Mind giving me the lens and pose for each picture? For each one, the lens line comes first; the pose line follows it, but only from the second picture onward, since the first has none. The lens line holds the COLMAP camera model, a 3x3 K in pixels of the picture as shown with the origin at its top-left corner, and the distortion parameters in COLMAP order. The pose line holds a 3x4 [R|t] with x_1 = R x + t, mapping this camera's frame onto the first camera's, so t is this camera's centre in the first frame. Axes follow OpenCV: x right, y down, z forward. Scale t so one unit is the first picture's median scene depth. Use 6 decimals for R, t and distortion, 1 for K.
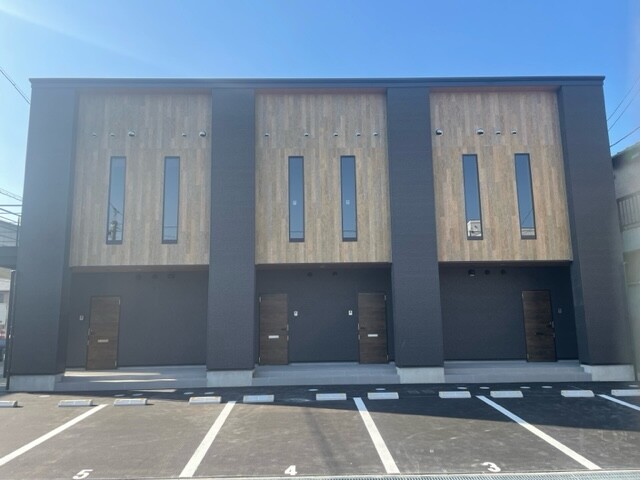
lens RADIAL K [[476.1, 0, 320.0], [0, 476.1, 240.0], [0, 0, 1]] dist [0.095943, -0.116900]
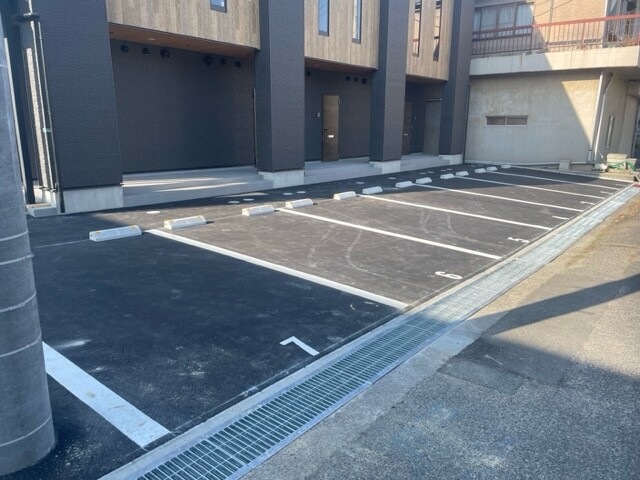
lens RADIAL K [[476.1, 0, 320.0], [0, 476.1, 240.0], [0, 0, 1]] dist [0.095943, -0.116900]
pose [[0.655368, -0.156407, 0.738938, -0.828528], [-0.126084, 0.941943, 0.311201, 0.089869], [-0.744712, -0.297119, 0.597599, 0.315114]]
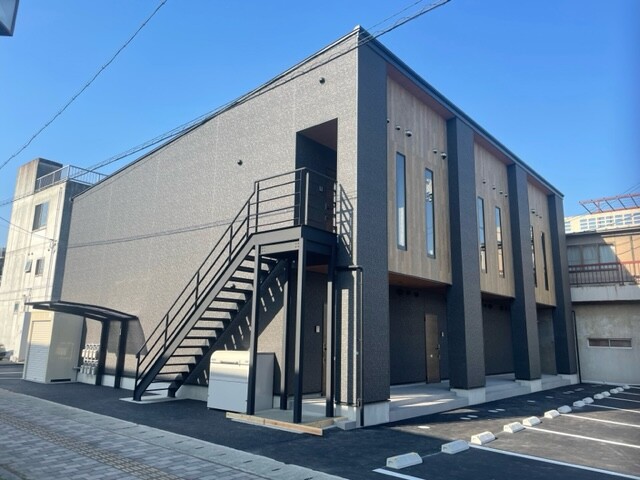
lens RADIAL K [[476.1, 0, 320.0], [0, 476.1, 240.0], [0, 0, 1]] dist [0.095943, -0.116900]
pose [[0.669951, 0.174325, 0.721649, -1.164287], [-0.135367, 0.984430, -0.112134, 0.110282], [-0.729960, -0.022564, 0.683117, 0.504031]]
